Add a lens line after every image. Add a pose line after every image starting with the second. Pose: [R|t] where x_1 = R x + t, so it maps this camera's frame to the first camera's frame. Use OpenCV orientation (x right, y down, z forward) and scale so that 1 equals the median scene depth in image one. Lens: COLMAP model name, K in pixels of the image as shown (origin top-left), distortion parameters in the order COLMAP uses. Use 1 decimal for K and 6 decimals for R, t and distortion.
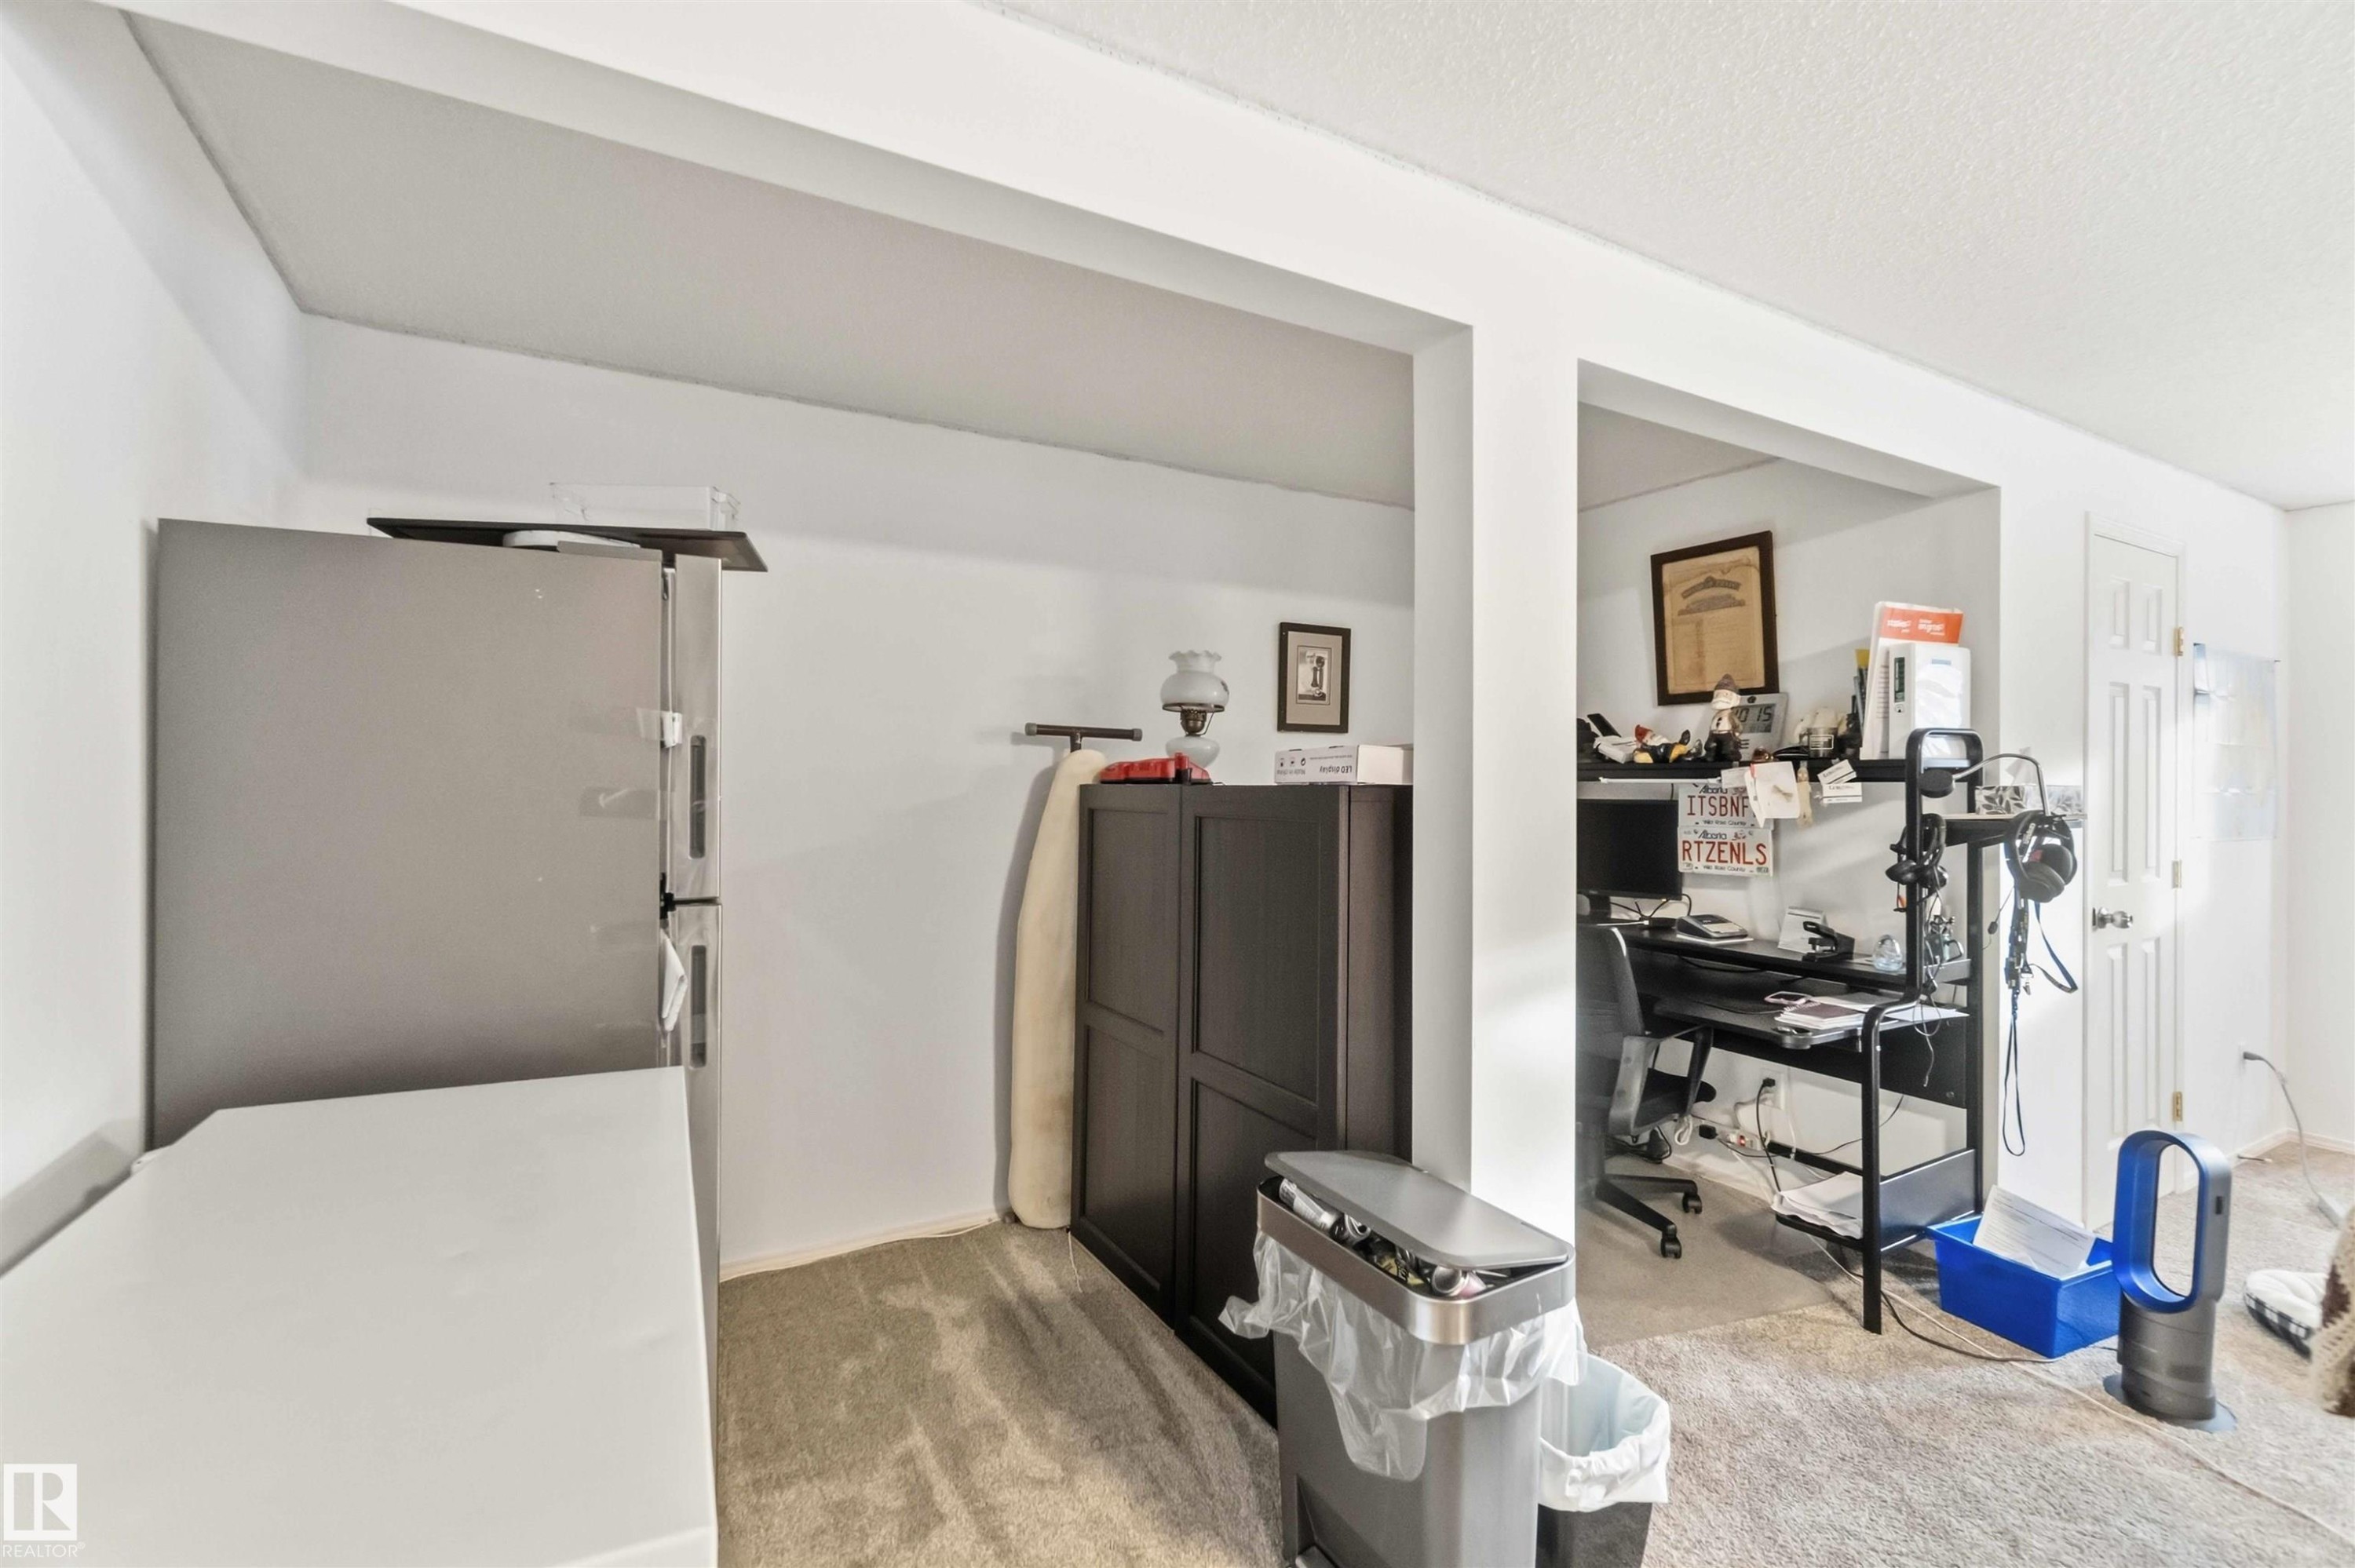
lens RADIAL K [[1028.4, 0, 1177.5], [0, 1028.4, 784.0], [0, 0, 1]] dist [0.001061, 0.000520]
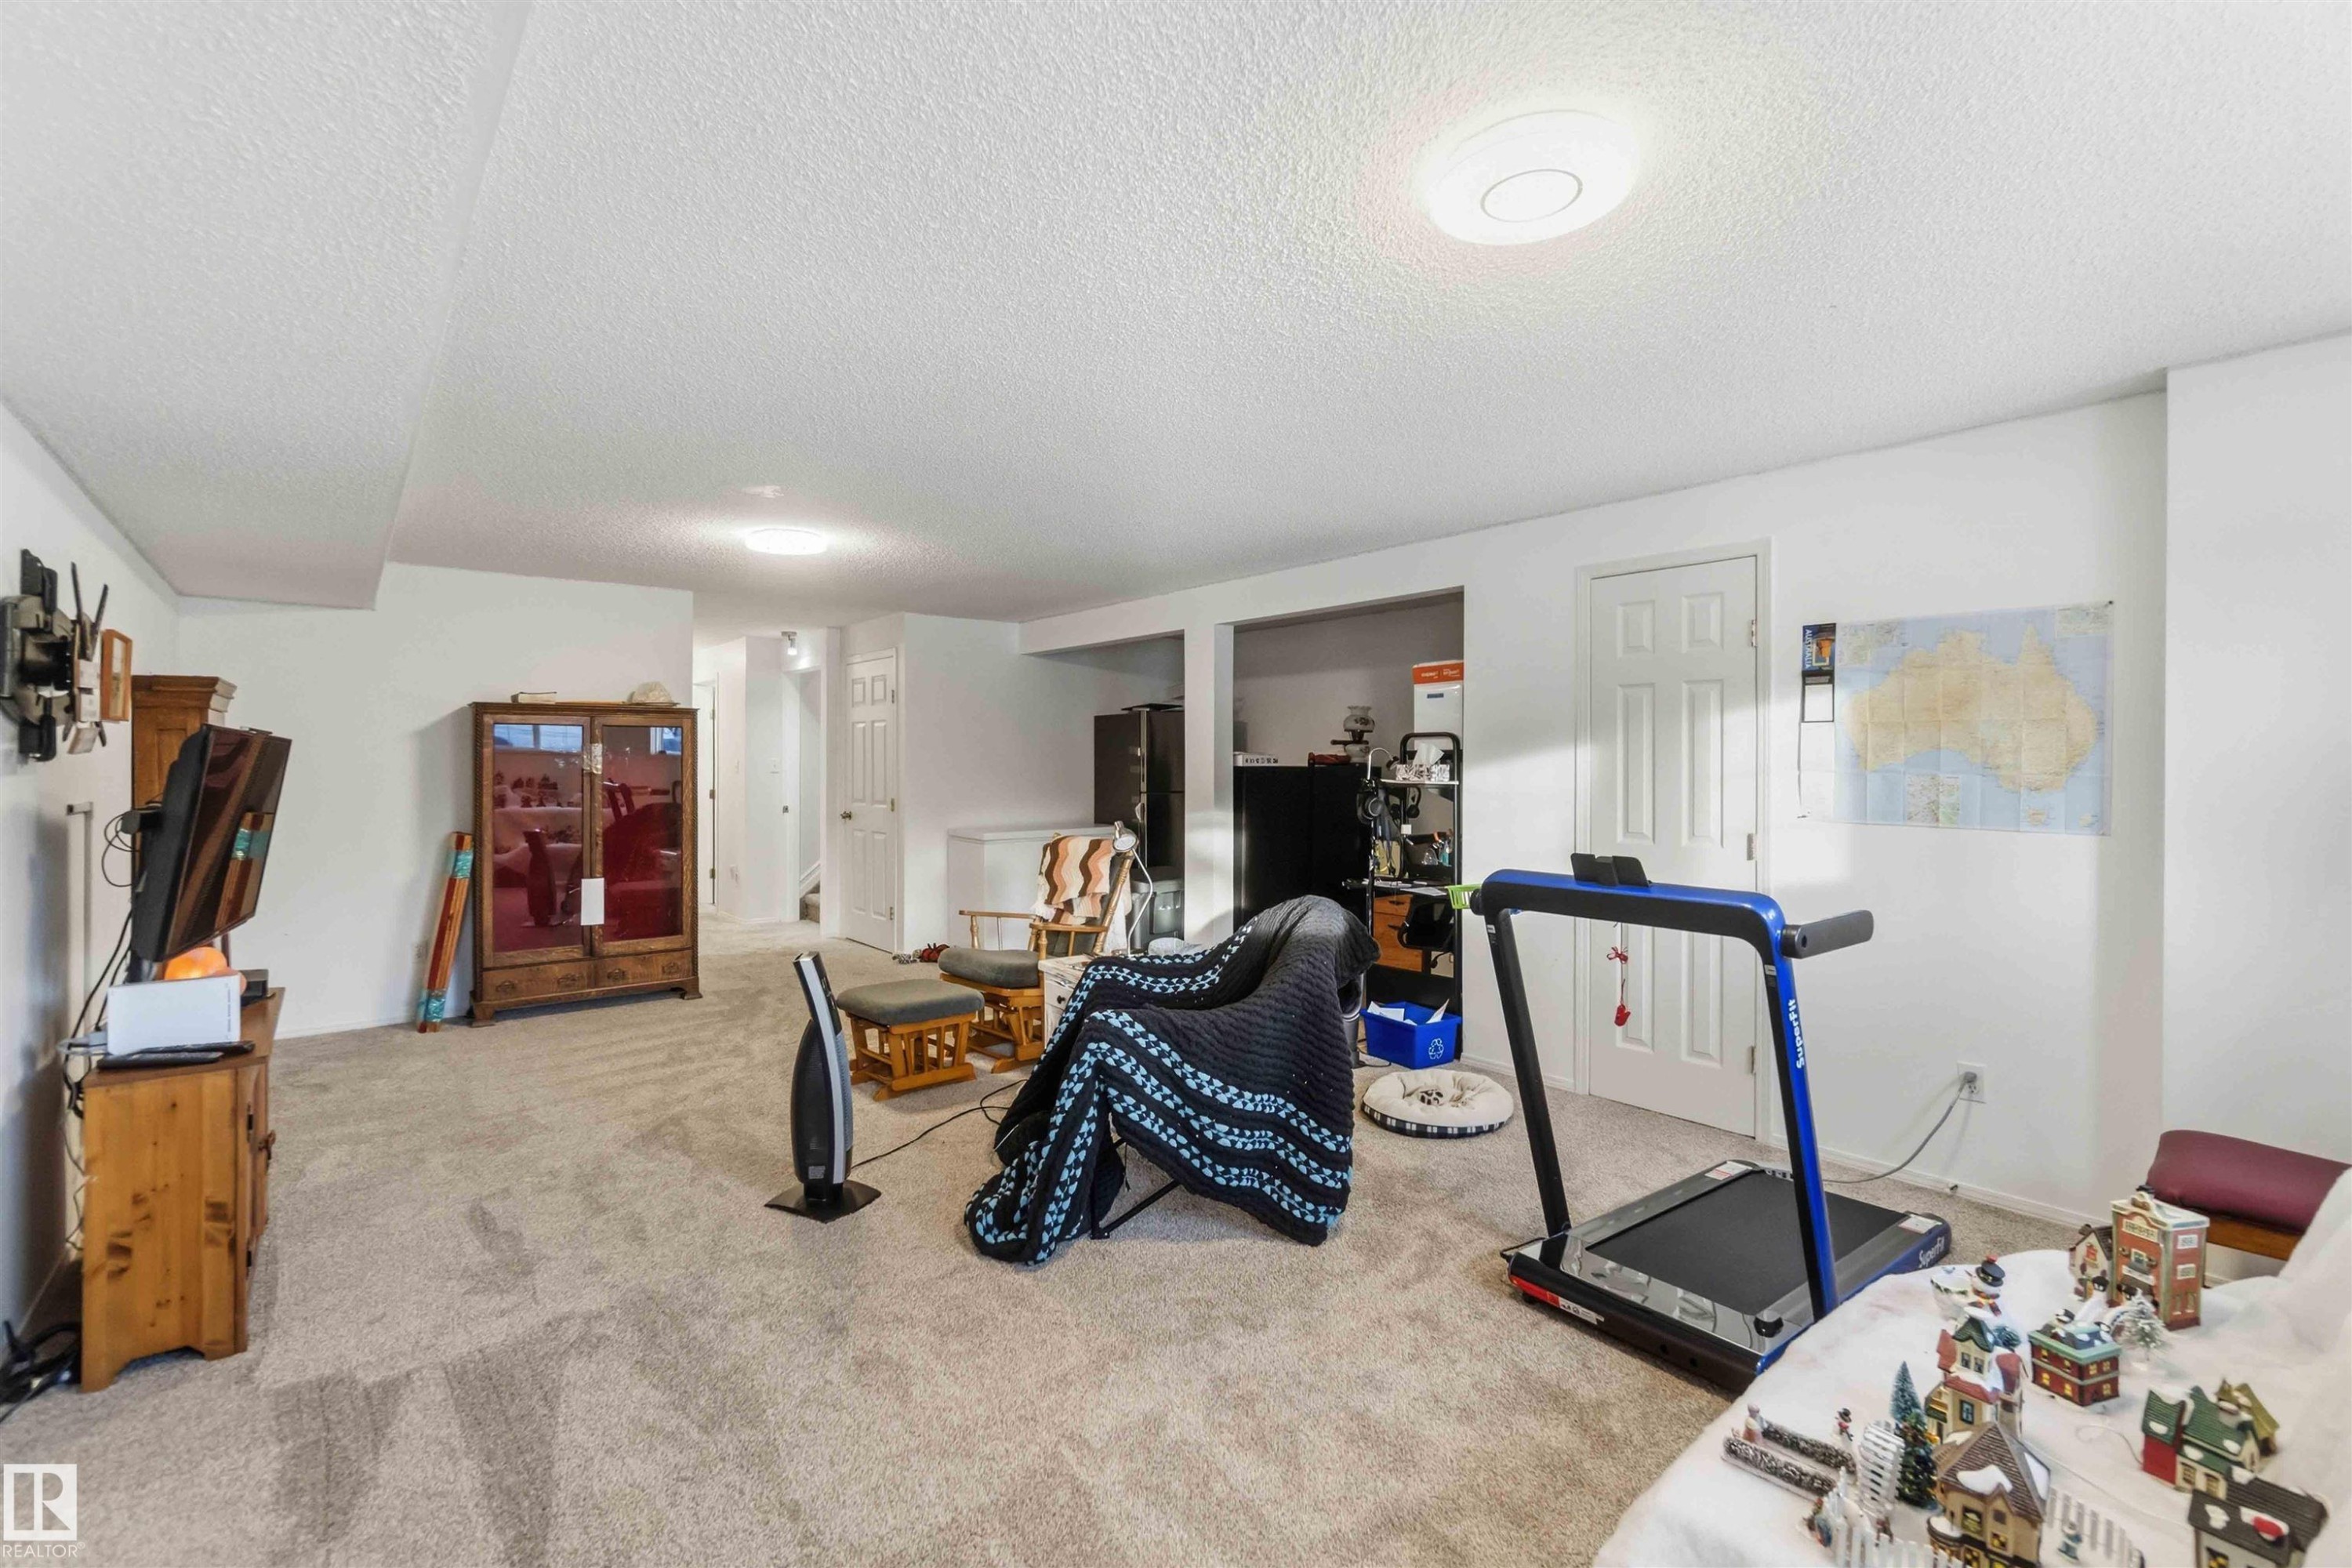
lens RADIAL K [[1031.0, 0, 1170.2], [0, 1031.0, 763.4], [0, 0, 1]] dist [0.000384, 0.000535]
pose [[0.161893, 0.001874, -0.986807, 2.329962], [0.000497, 0.999998, 0.001981, -0.003700], [0.986808, -0.000811, 0.161892, 0.235430]]
